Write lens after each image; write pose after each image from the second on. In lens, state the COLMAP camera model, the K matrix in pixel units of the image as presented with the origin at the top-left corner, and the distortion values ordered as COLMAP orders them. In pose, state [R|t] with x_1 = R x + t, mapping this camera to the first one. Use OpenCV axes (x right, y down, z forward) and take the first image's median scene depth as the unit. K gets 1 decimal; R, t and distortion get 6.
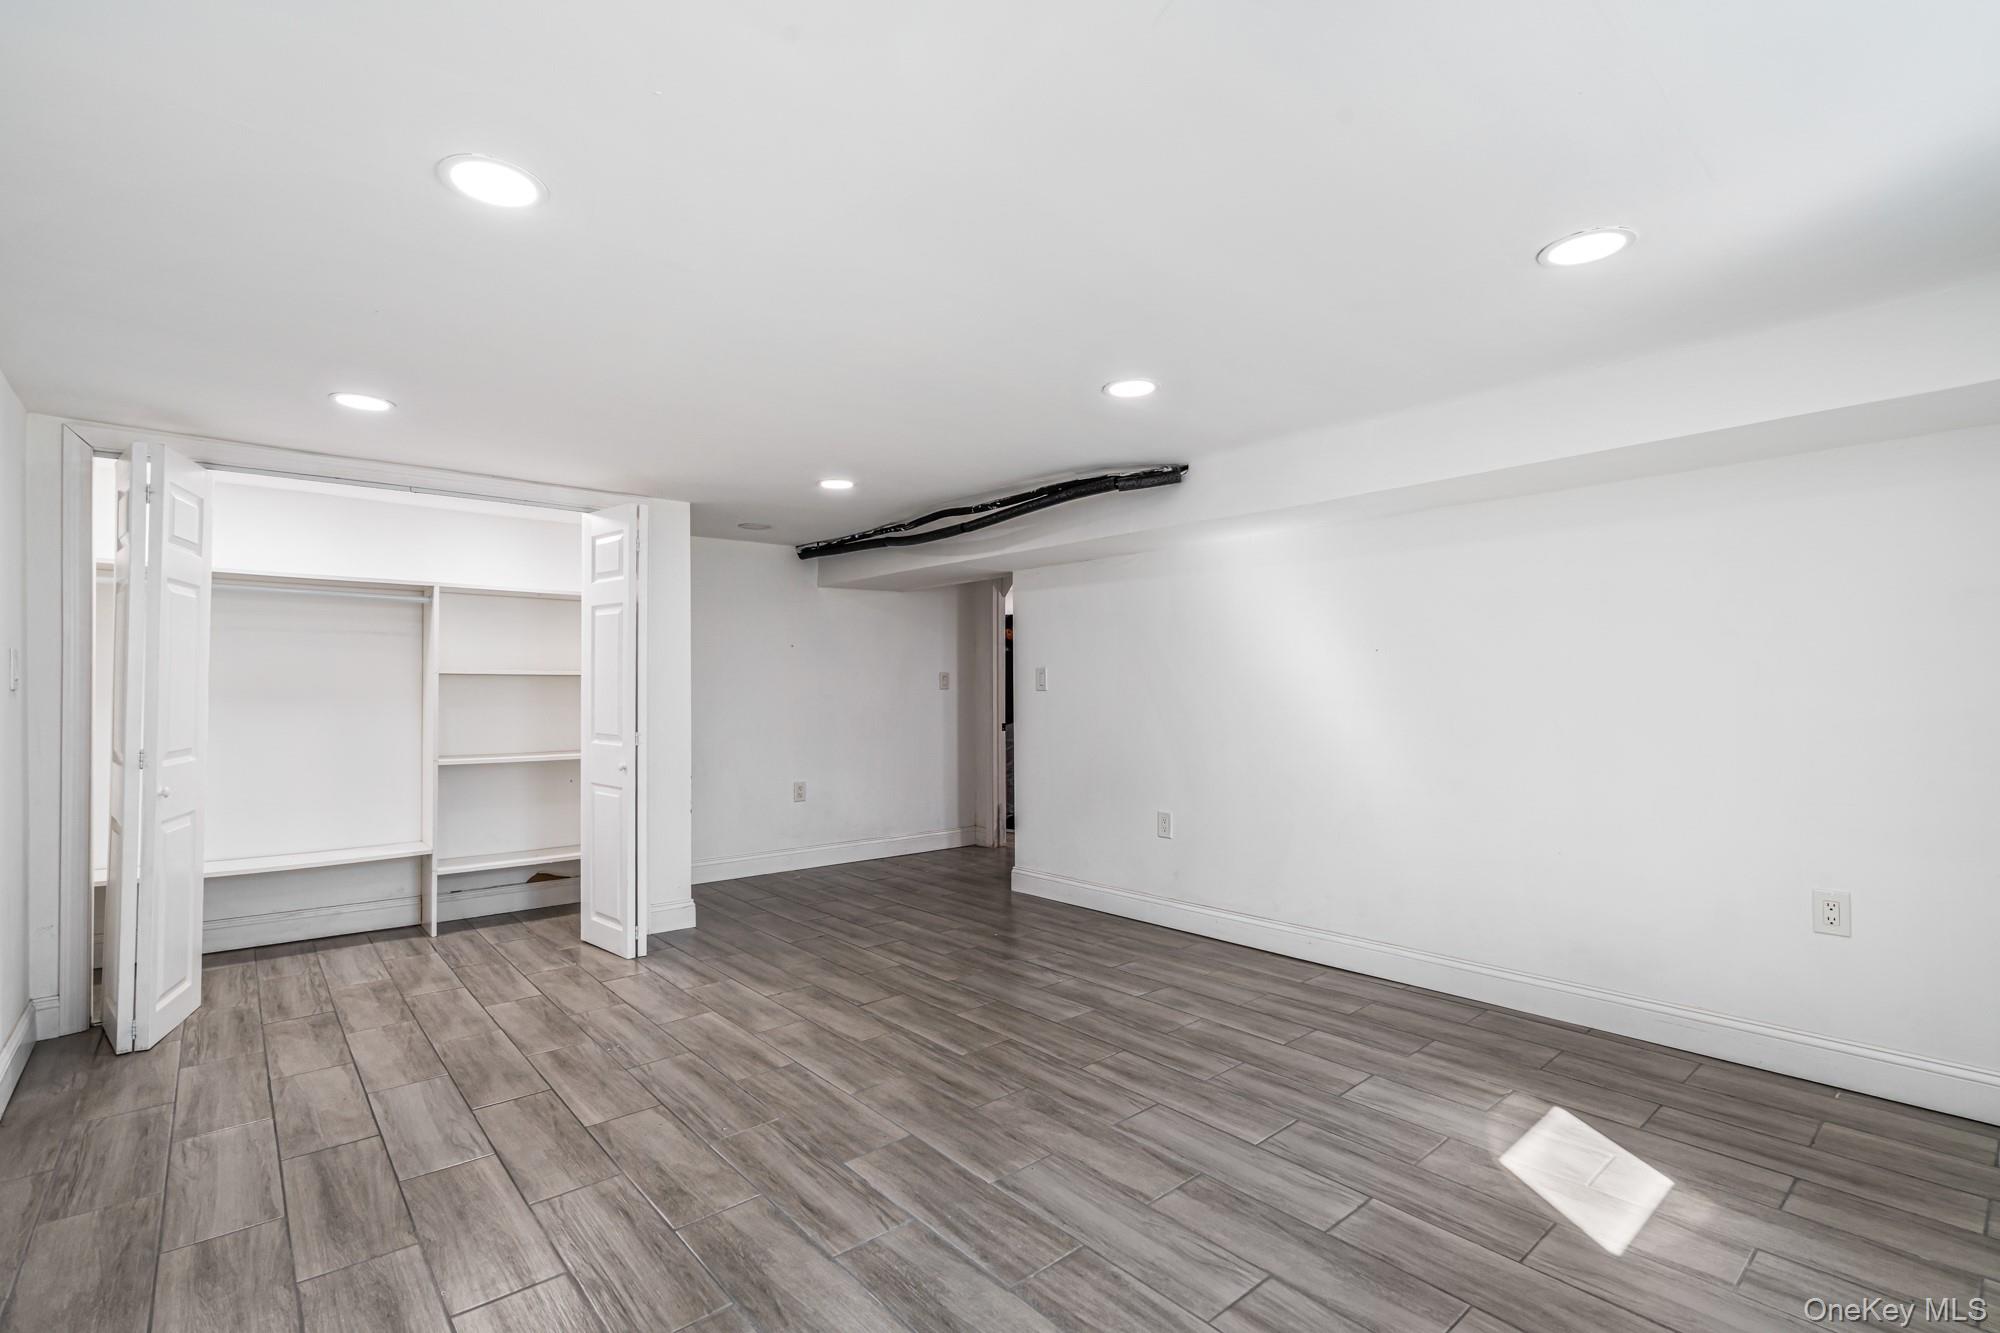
lens RADIAL K [[912.5, 0, 994.2], [0, 912.5, 682.8], [0, 0, 1]] dist [-0.000679, 0.000237]
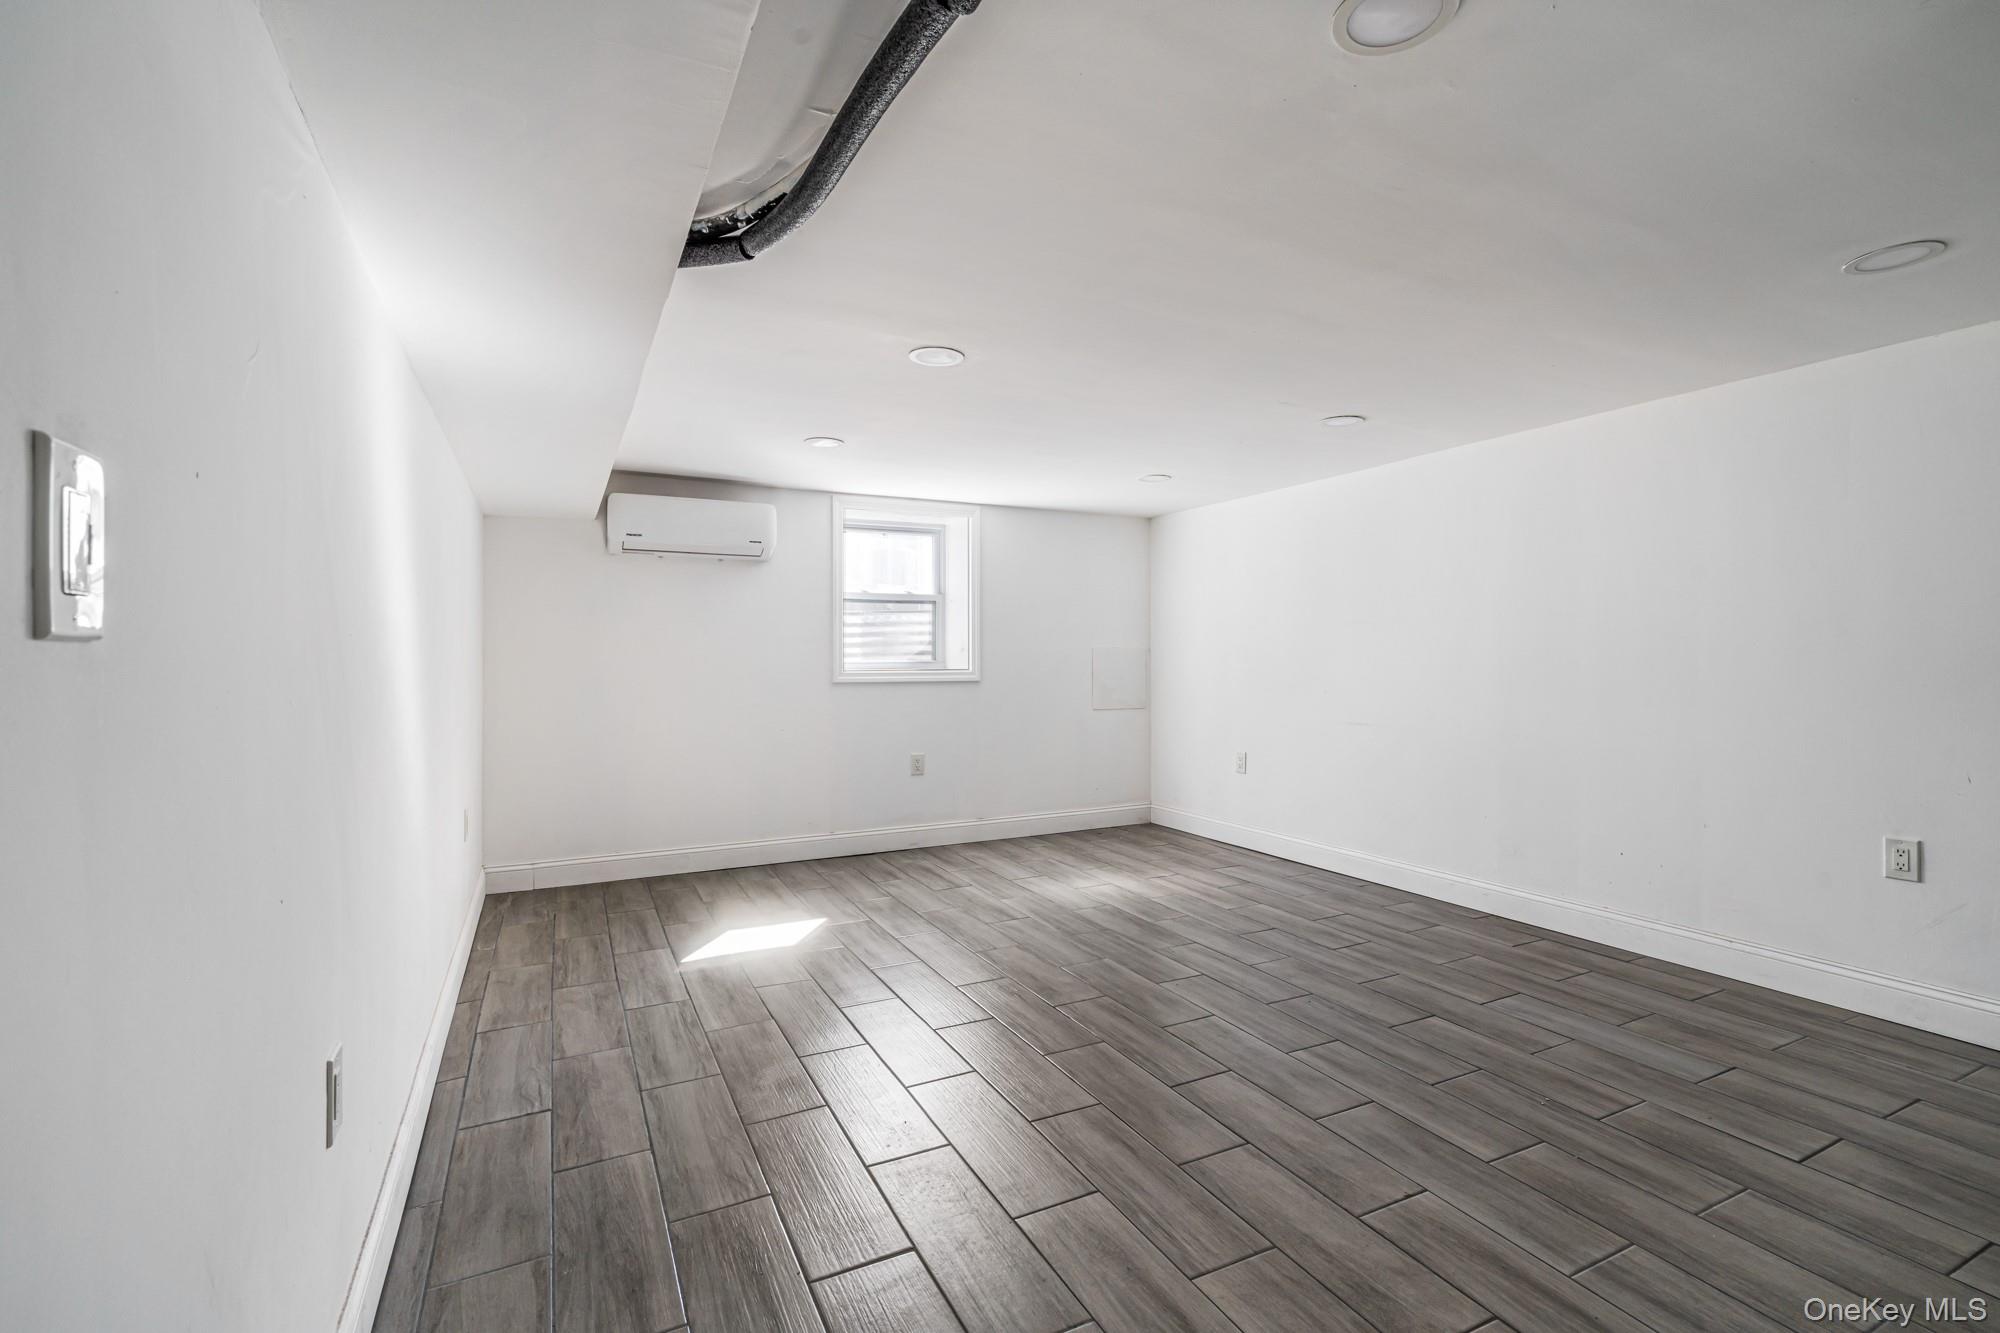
lens RADIAL K [[912.5, 0, 994.2], [0, 912.5, 682.8], [0, 0, 1]] dist [-0.000679, 0.000237]
pose [[-0.968517, 0.003017, 0.248931, -0.172817], [0.006922, 0.999866, 0.014815, 0.028330], [-0.248853, 0.016071, -0.968408, 2.090765]]
